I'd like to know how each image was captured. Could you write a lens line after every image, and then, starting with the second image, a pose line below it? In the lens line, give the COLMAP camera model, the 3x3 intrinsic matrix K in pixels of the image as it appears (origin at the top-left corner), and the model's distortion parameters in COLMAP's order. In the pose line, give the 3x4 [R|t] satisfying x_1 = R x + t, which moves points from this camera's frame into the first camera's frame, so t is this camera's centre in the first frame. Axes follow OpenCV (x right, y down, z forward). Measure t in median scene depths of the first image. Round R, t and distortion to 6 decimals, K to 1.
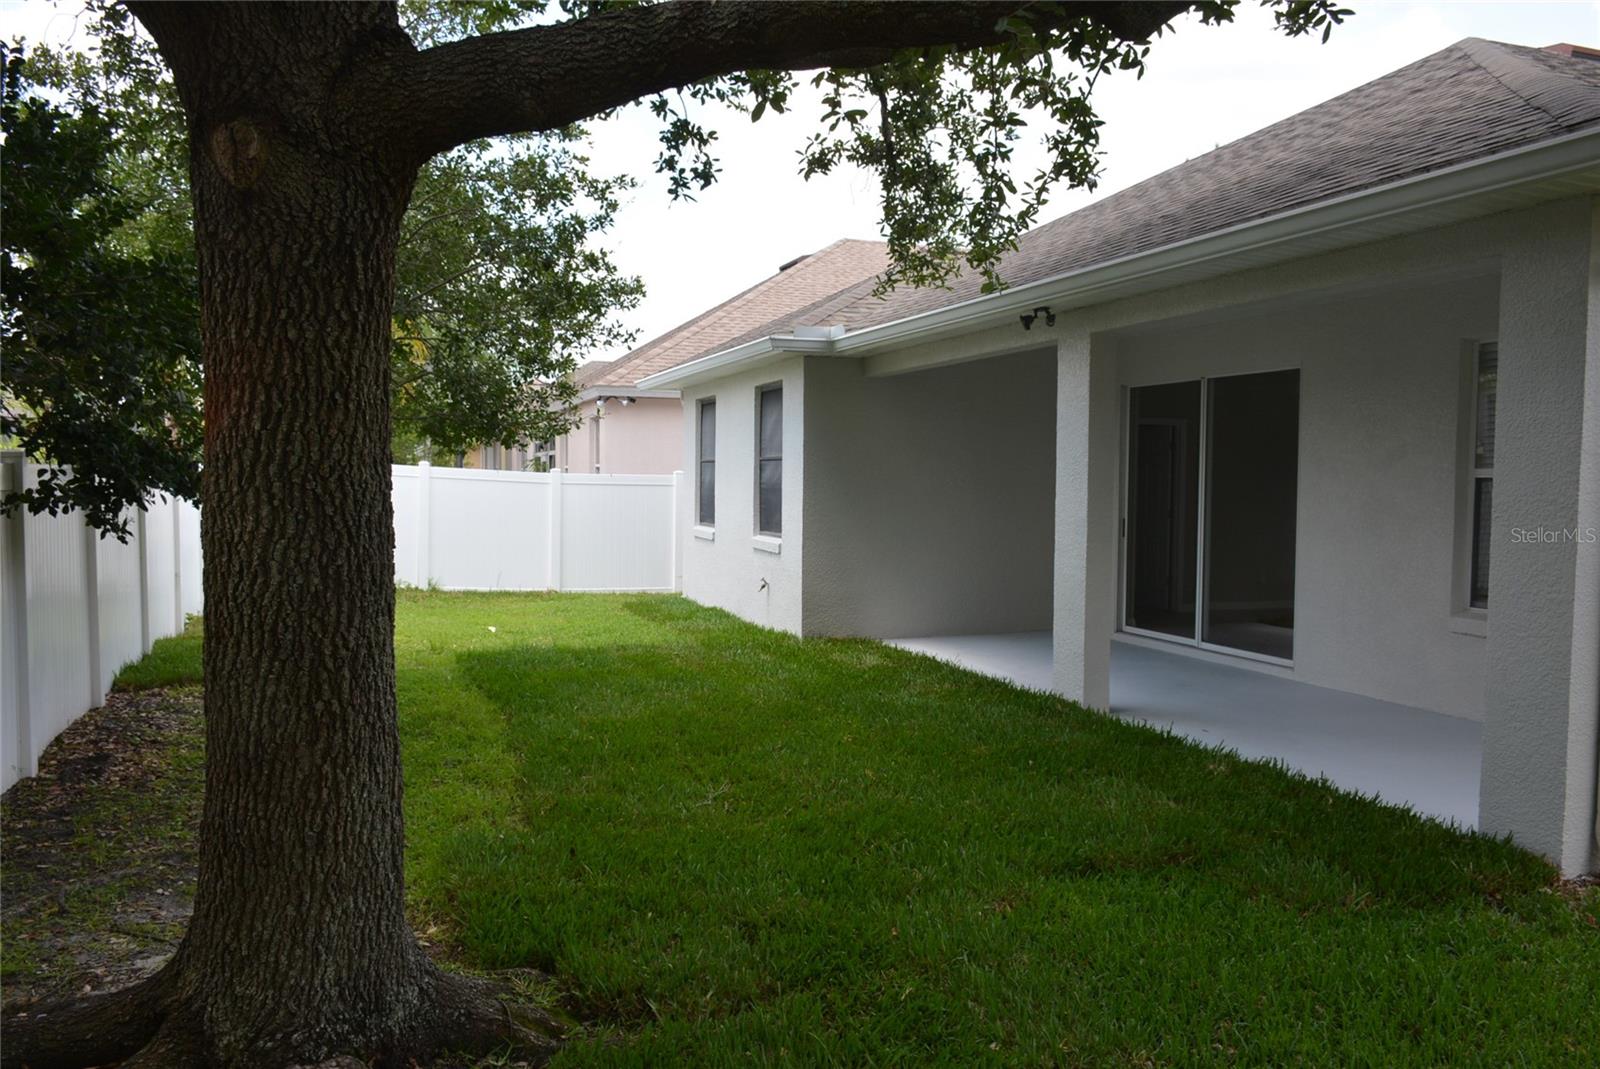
lens RADIAL K [[1229.0, 0, 798.8], [0, 1229.0, 542.1], [0, 0, 1]] dist [-0.027515, 0.002115]
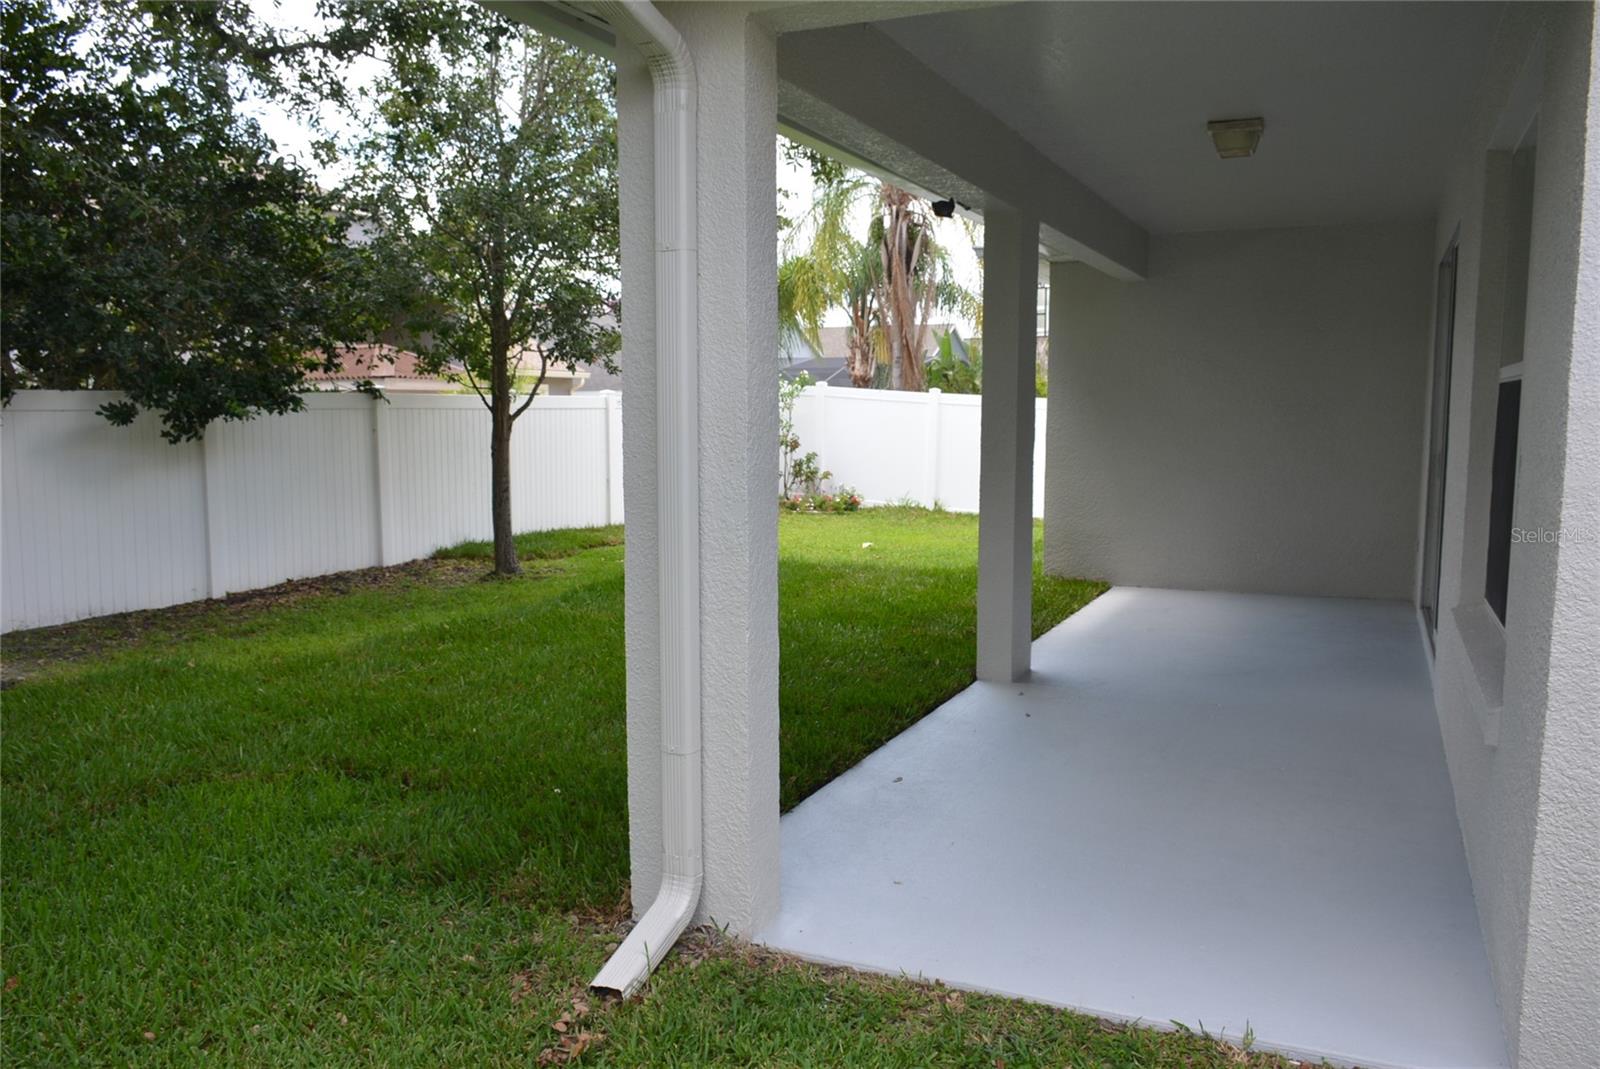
lens RADIAL K [[1229.0, 0, 798.8], [0, 1229.0, 542.1], [0, 0, 1]] dist [-0.027515, 0.002115]
pose [[0.704437, 0.074757, -0.705818, 0.672273], [-0.034319, 0.996862, 0.071331, -0.009892], [0.708936, -0.026025, 0.704793, 0.291945]]
